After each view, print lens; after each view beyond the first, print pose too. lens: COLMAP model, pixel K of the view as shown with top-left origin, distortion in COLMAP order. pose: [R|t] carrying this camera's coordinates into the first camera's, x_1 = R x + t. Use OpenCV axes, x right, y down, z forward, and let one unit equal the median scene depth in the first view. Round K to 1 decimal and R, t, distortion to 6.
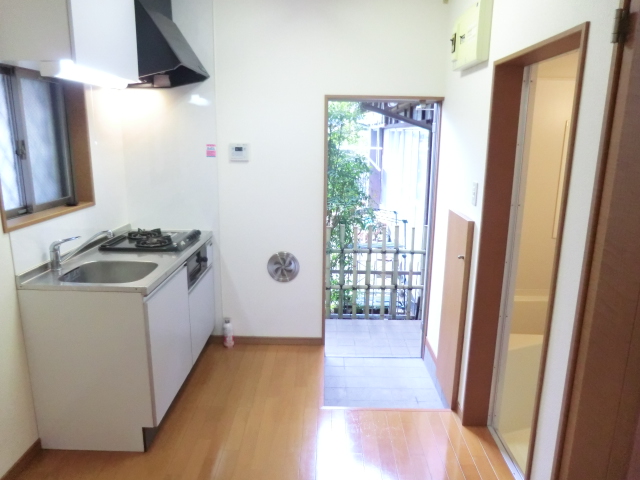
lens RADIAL K [[461.9, 0, 320.3], [0, 461.9, 240.5], [0, 0, 1]] dist [-0.082226, 0.079320]
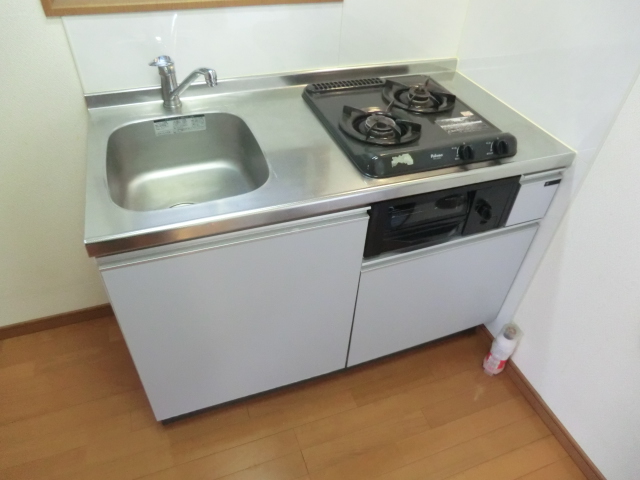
lens RADIAL K [[461.9, 0, 316.6], [0, 461.9, 242.4], [0, 0, 1]] dist [-0.082226, 0.079320]
pose [[0.362655, 0.621452, -0.694463, -0.003700], [-0.255558, 0.782944, 0.567176, -0.124523], [0.896198, -0.028214, 0.442756, 0.644561]]
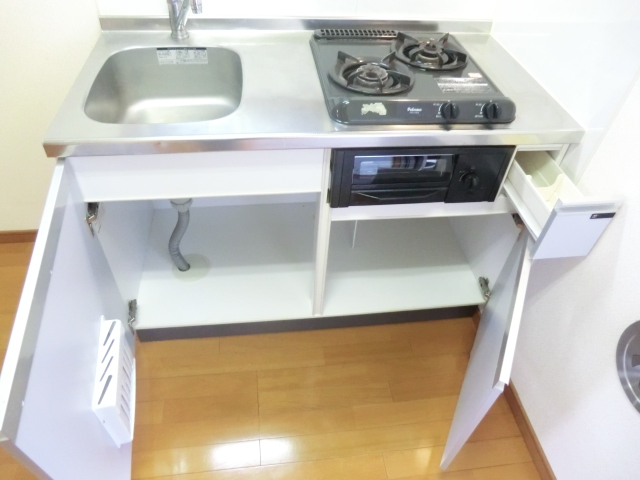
lens RADIAL K [[461.9, 0, 326.5], [0, 461.9, 242.7], [0, 0, 1]] dist [-0.082226, 0.079320]
pose [[0.148865, 0.696907, -0.701541, 0.032933], [-0.281755, 0.709932, 0.645454, -0.127698], [0.947868, 0.101577, 0.302041, 0.735244]]
